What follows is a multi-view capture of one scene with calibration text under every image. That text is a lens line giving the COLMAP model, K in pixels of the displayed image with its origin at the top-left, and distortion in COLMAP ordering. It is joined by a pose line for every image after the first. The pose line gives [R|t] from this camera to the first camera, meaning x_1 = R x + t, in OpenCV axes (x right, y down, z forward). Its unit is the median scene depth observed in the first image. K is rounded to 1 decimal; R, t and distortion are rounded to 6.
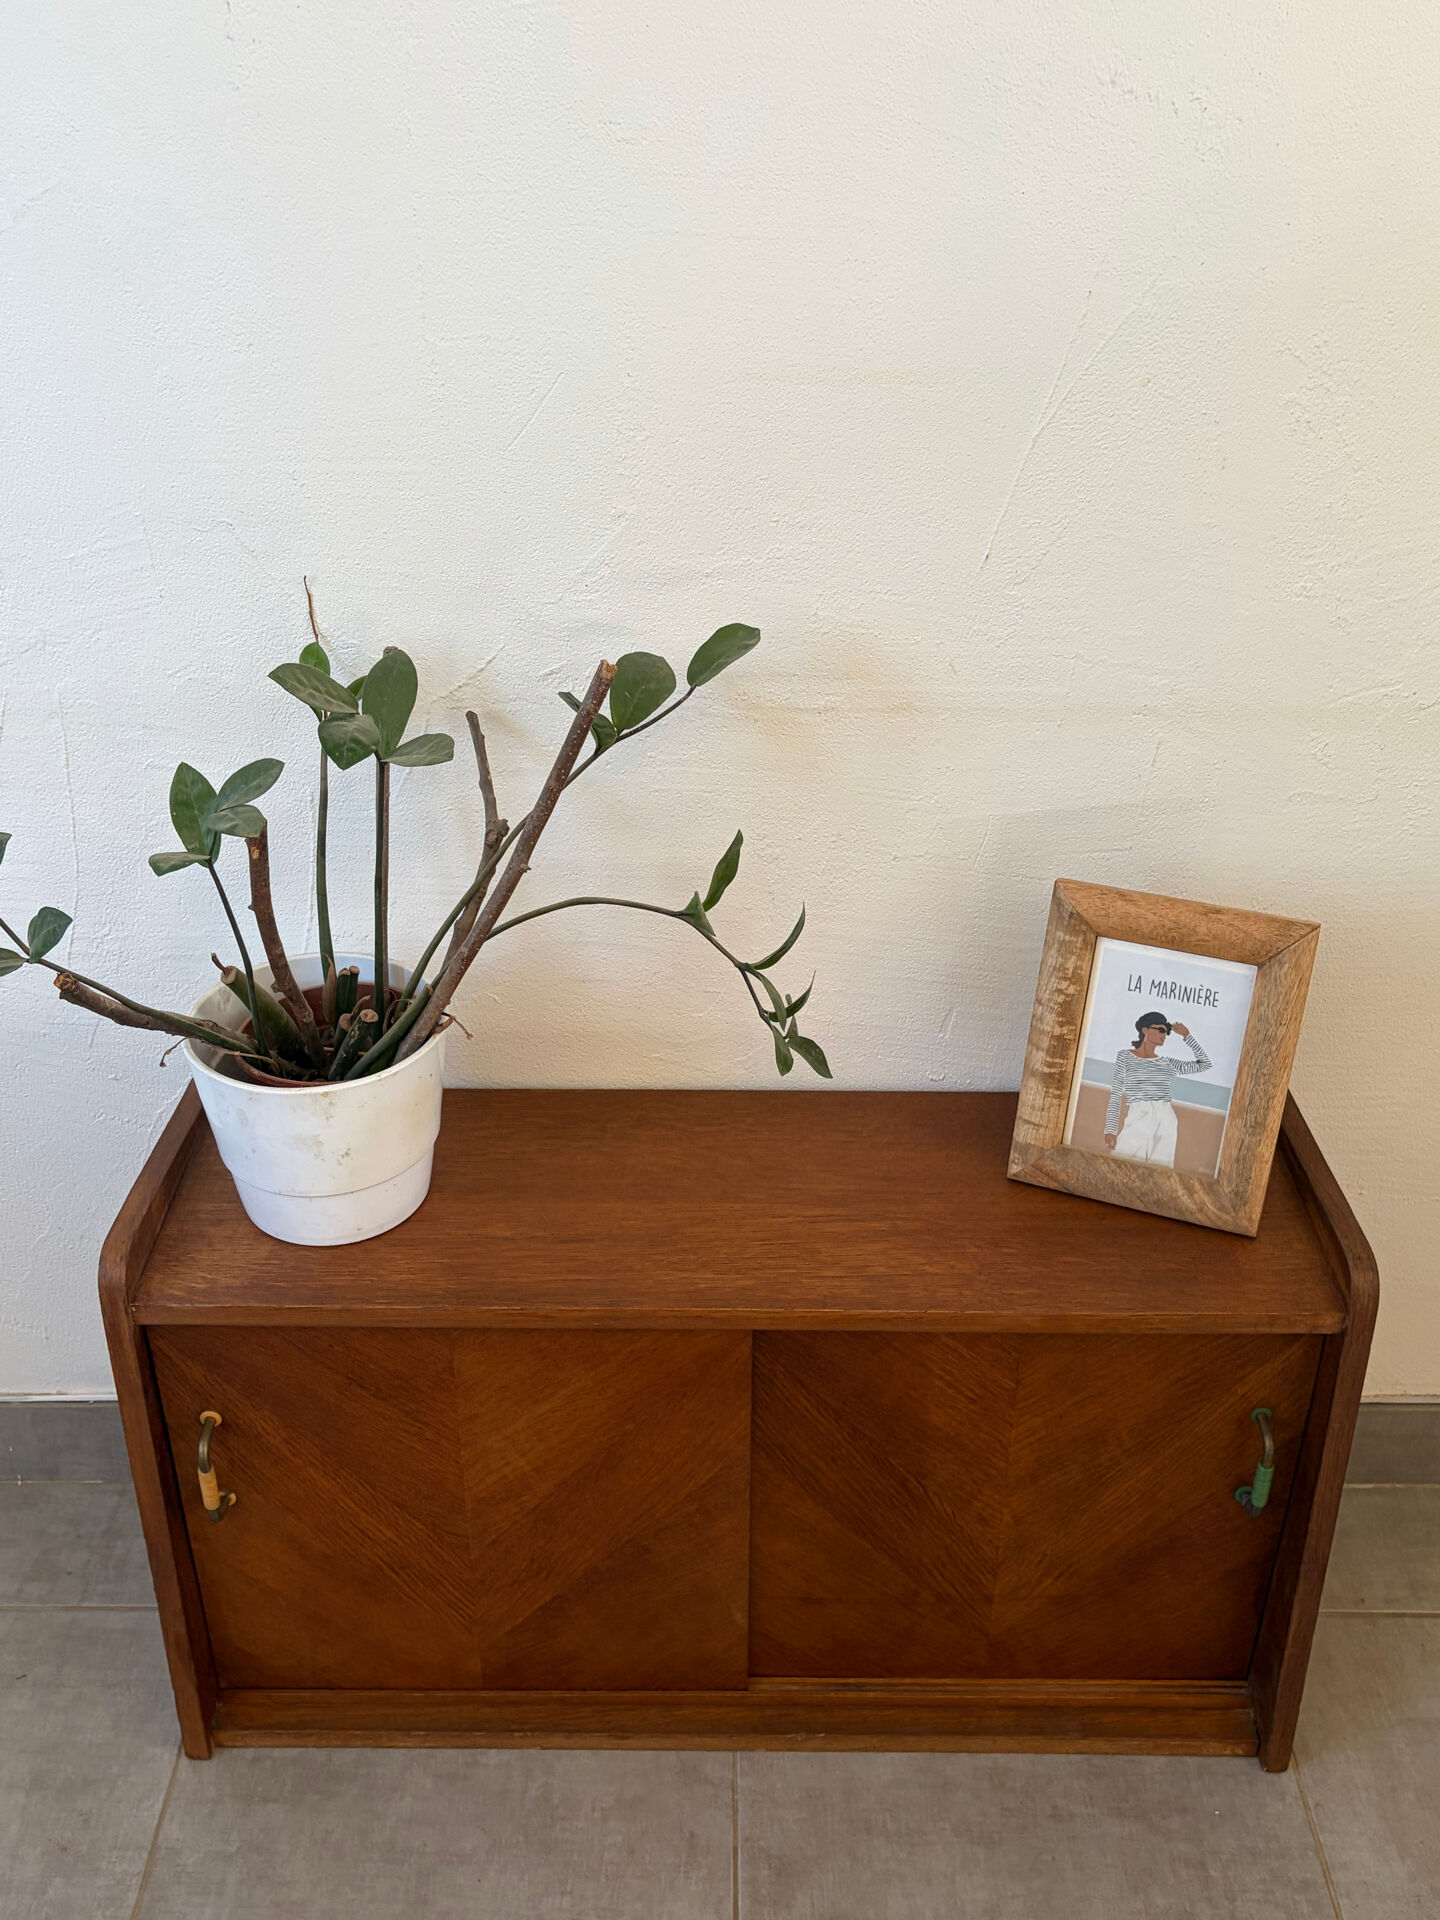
lens RADIAL K [[1872.1, 0, 704.9], [0, 1872.1, 969.9], [0, 0, 1]] dist [0.018208, 0.000000]
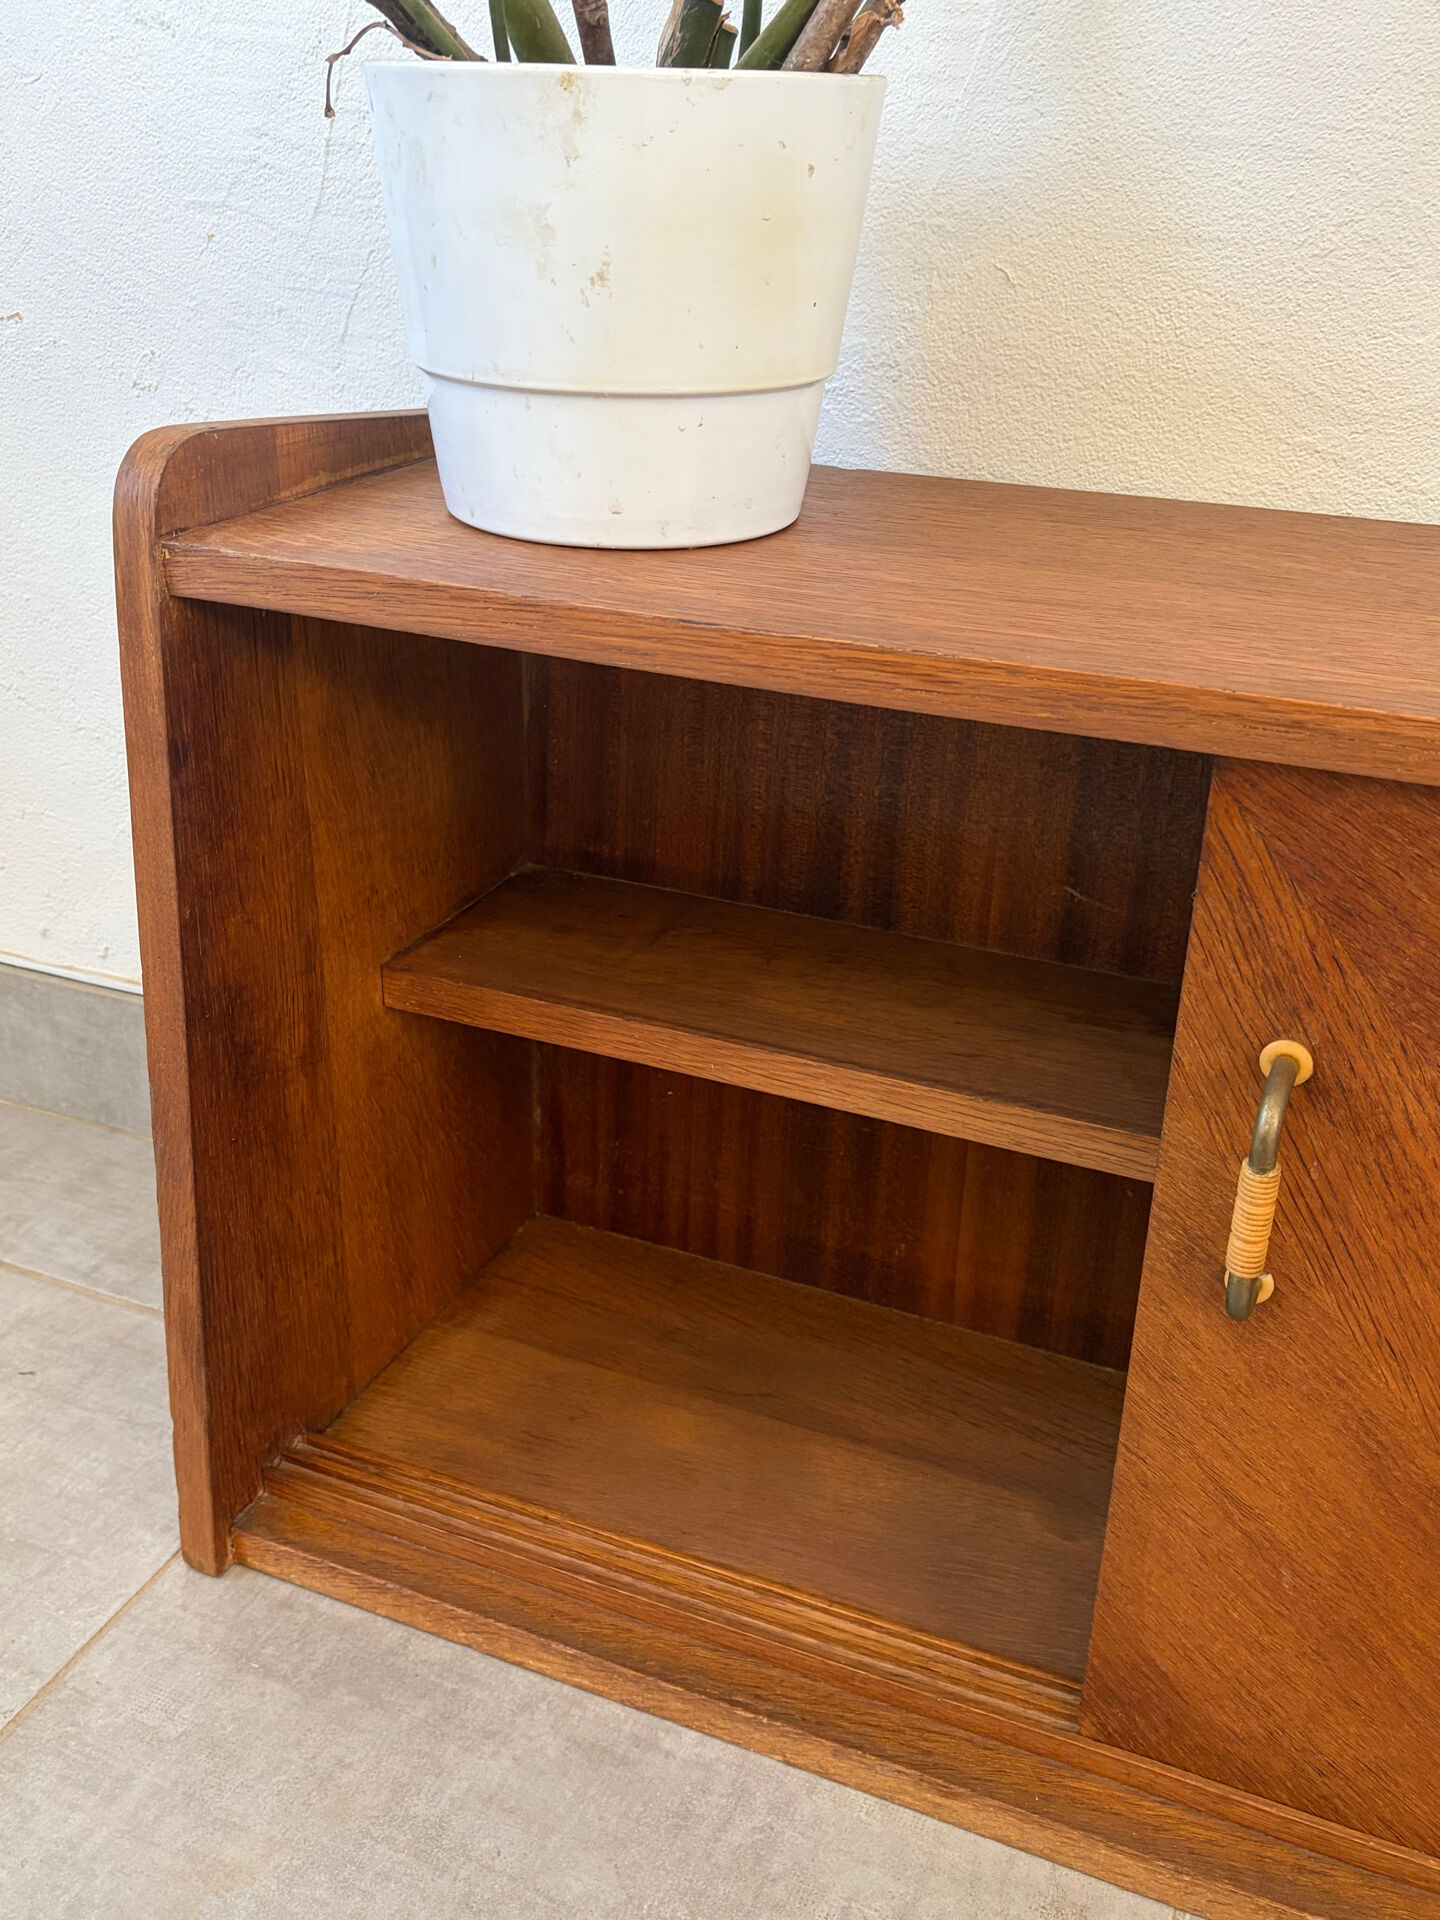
lens RADIAL K [[1872.1, 0, 709.1], [0, 1872.1, 975.7], [0, 0, 1]] dist [0.018208, 0.000000]
pose [[0.919438, 0.186831, -0.346017, 0.028919], [-0.224510, 0.971820, -0.071836, 0.278658], [0.322846, 0.143733, 0.935474, 0.551981]]
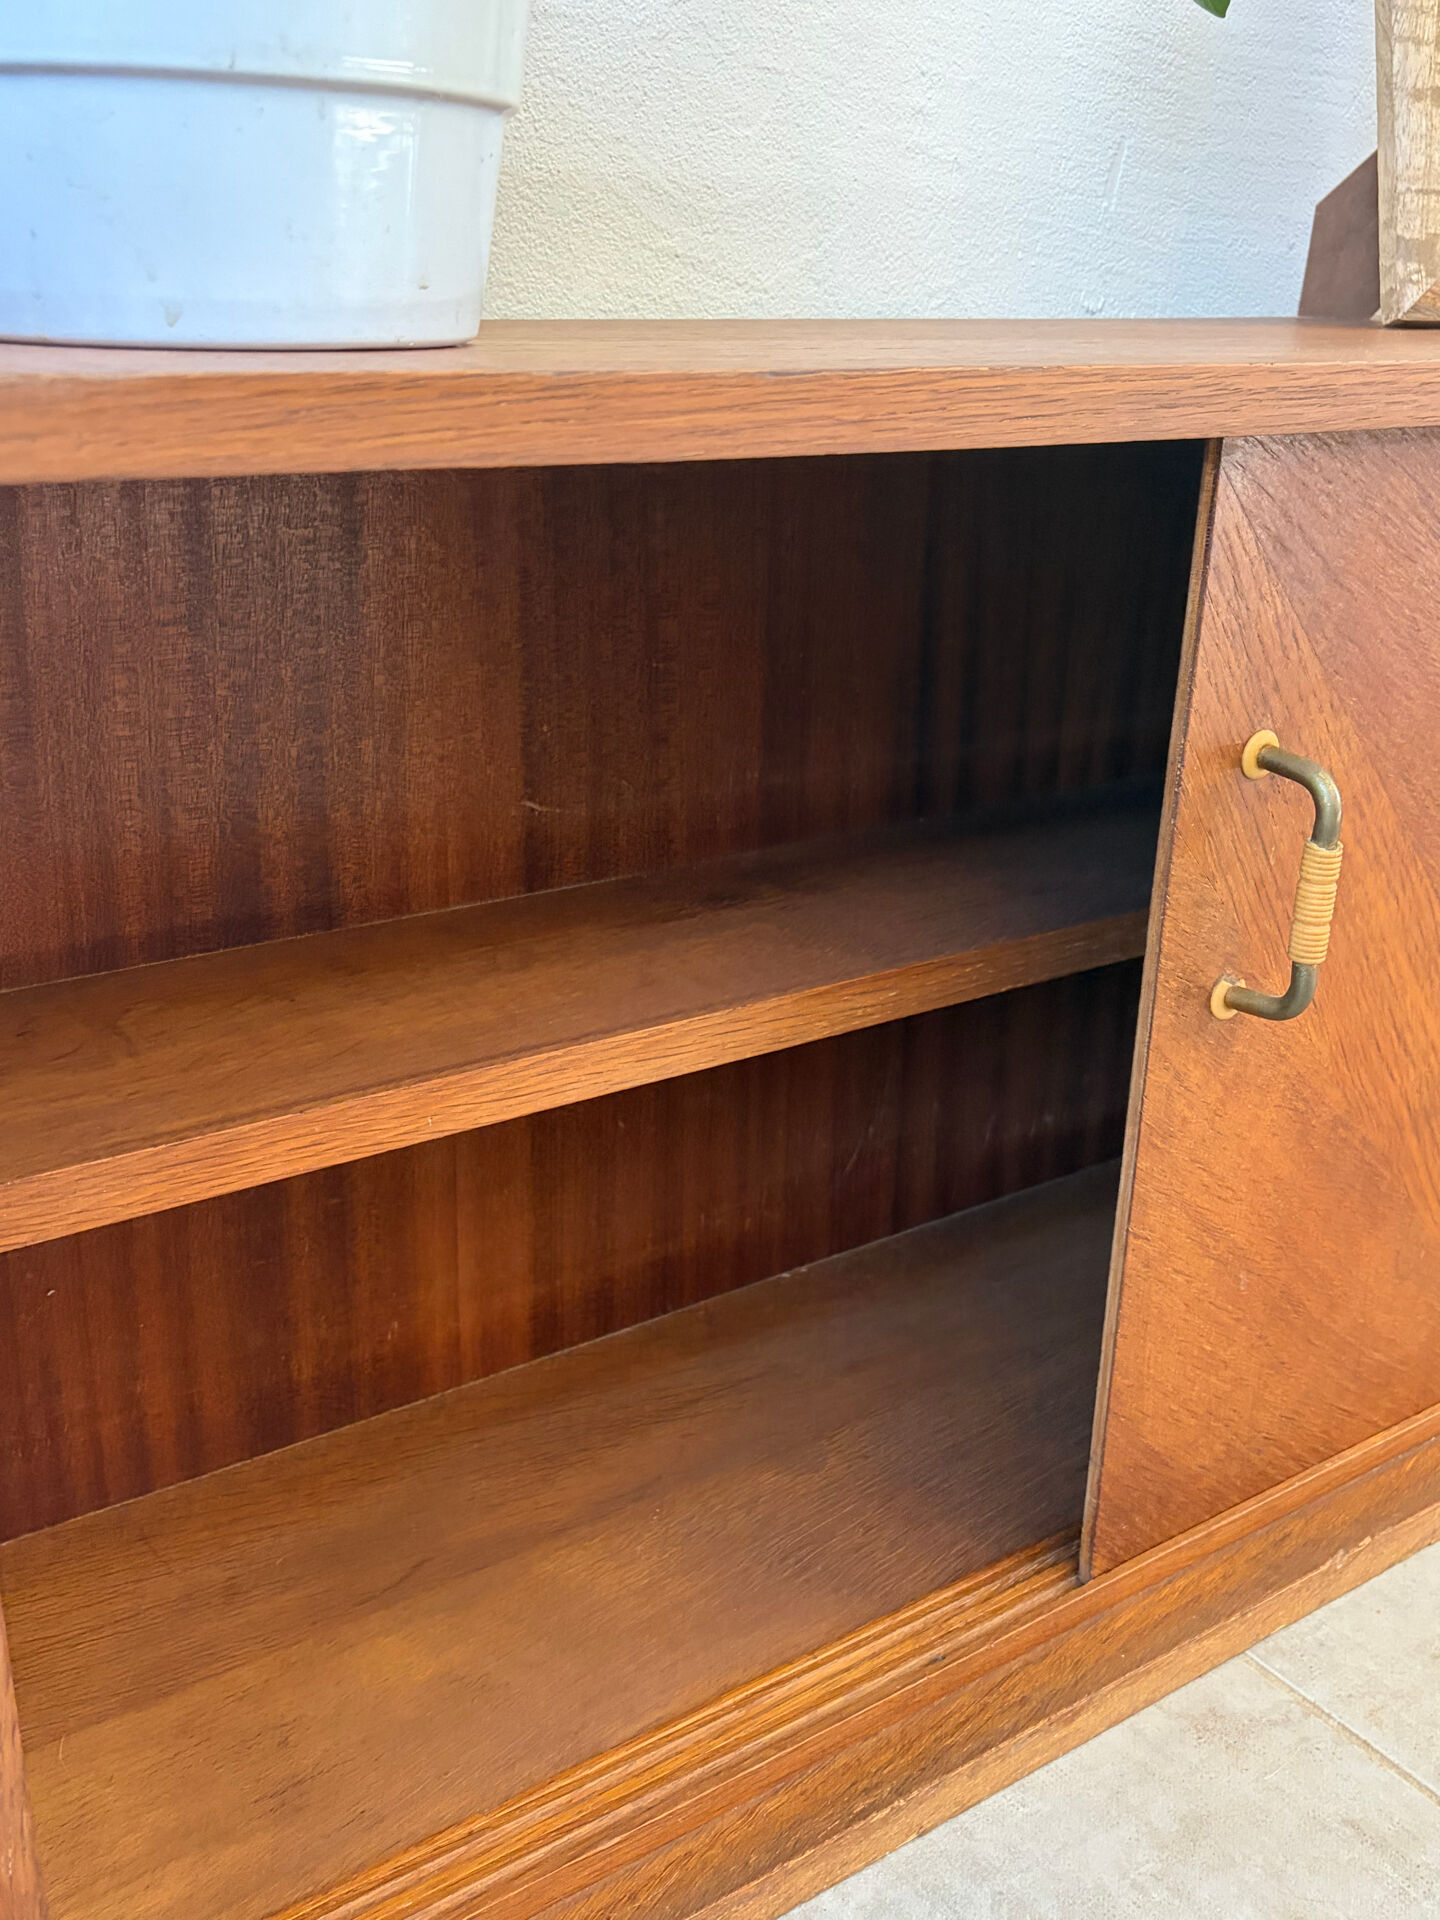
lens RADIAL K [[1872.1, 0, 710.9], [0, 1872.1, 984.7], [0, 0, 1]] dist [0.018208, 0.000000]
pose [[0.813877, -0.189959, 0.549108, -0.336353], [0.284070, 0.954490, -0.090845, 0.291315], [-0.506862, 0.229922, 0.830799, 0.710694]]
